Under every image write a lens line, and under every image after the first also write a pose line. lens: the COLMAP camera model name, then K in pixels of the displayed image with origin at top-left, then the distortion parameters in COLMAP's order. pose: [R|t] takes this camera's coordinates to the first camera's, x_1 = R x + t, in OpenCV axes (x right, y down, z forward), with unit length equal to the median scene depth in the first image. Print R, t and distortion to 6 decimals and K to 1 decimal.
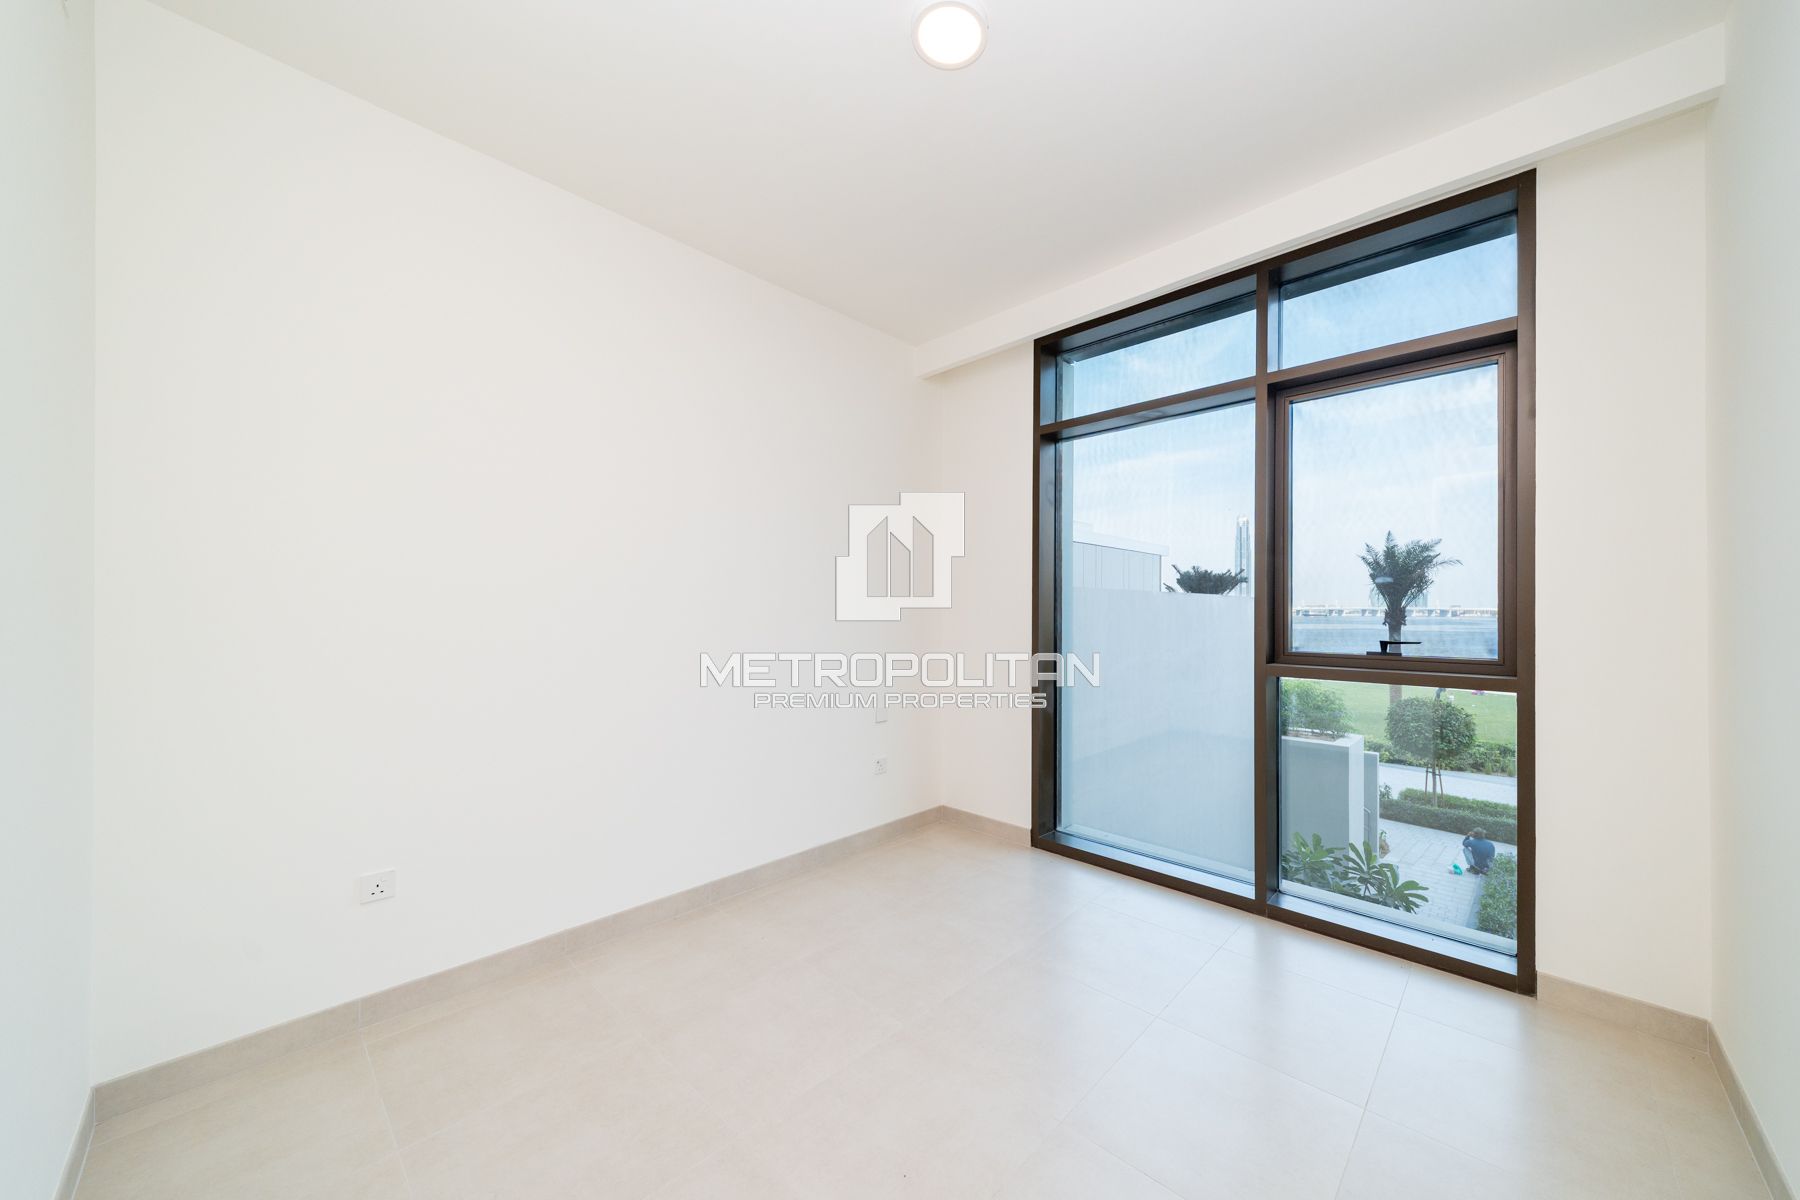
lens RADIAL K [[627.1, 0, 901.7], [0, 627.1, 601.9], [0, 0, 1]] dist [-0.000865, -0.000185]
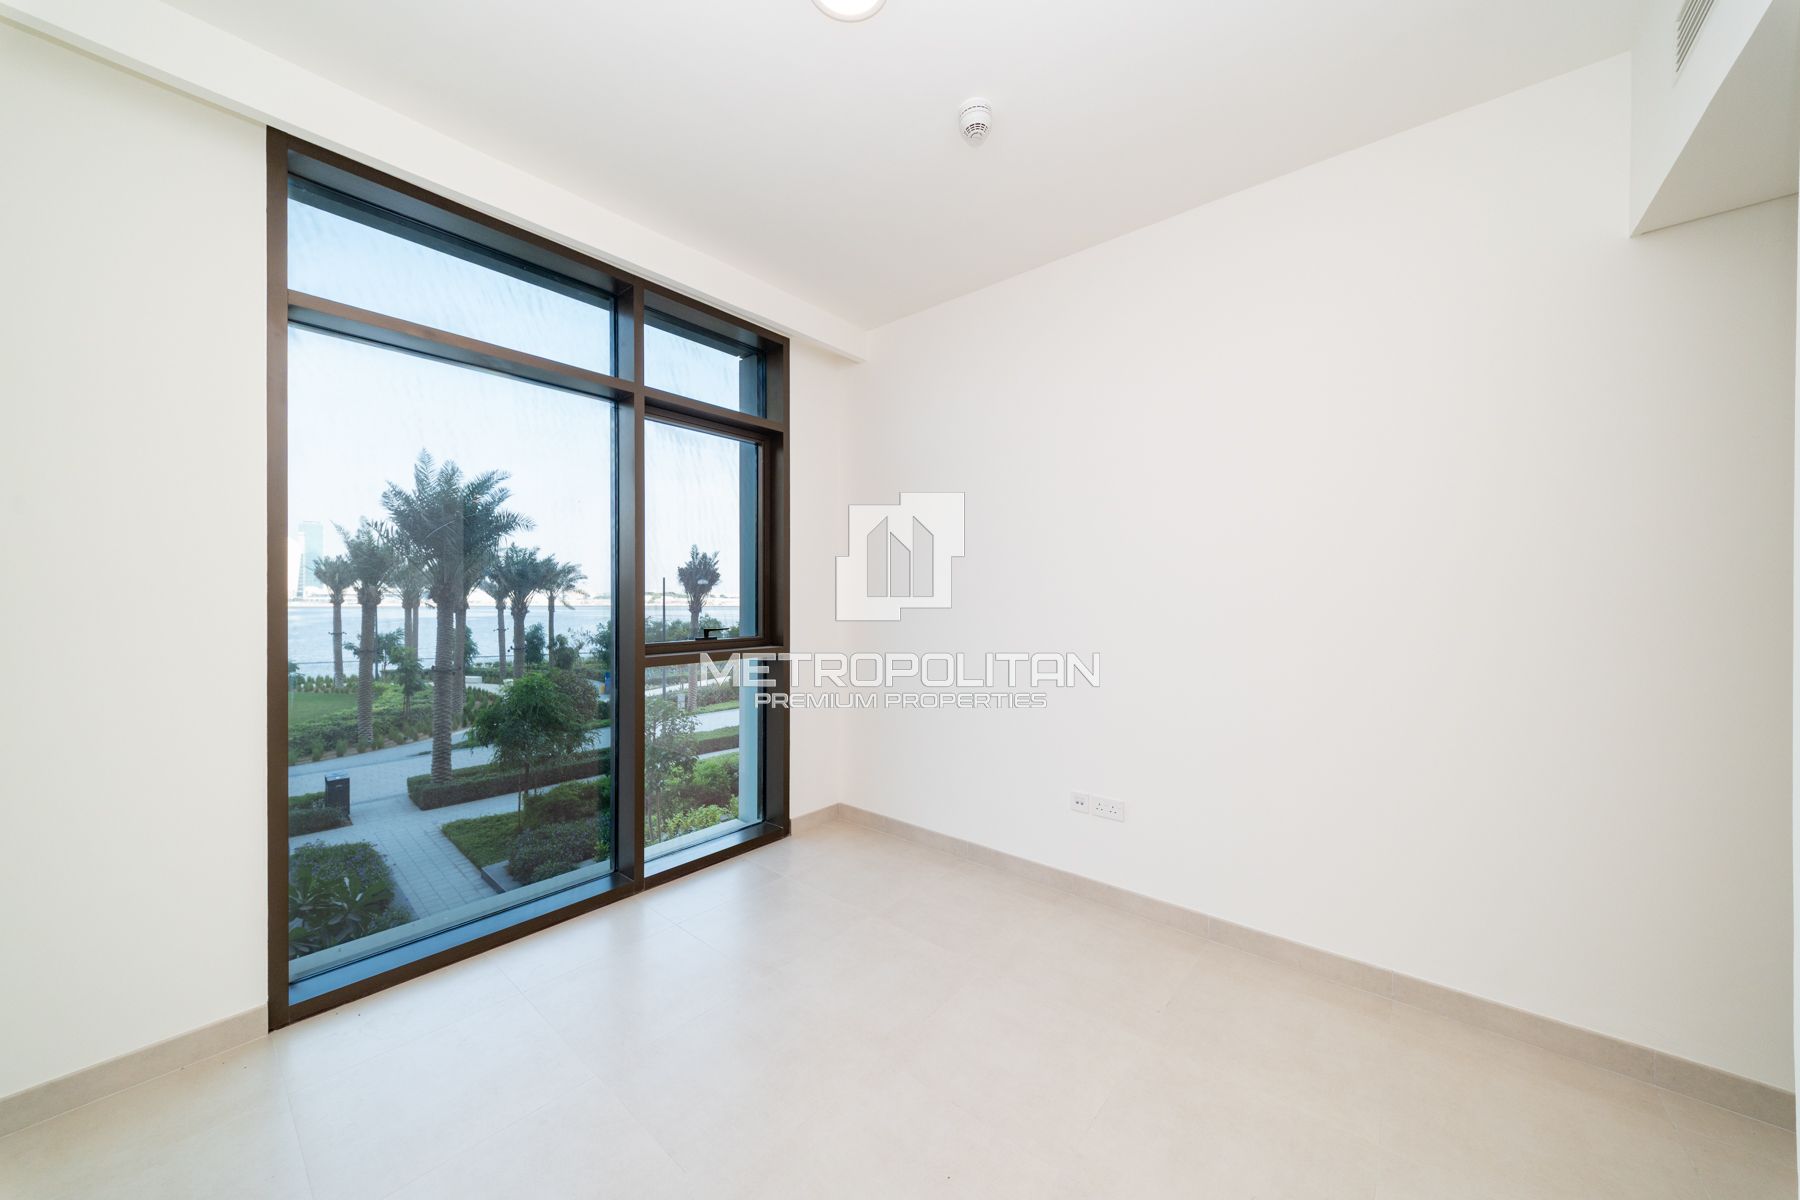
lens RADIAL K [[627.1, 0, 901.7], [0, 627.1, 601.9], [0, 0, 1]] dist [-0.000865, -0.000185]
pose [[-0.082575, -0.005753, 0.996568, -0.529348], [-0.008278, 0.999953, 0.005087, -0.004034], [-0.996550, -0.007829, -0.082619, 0.649706]]
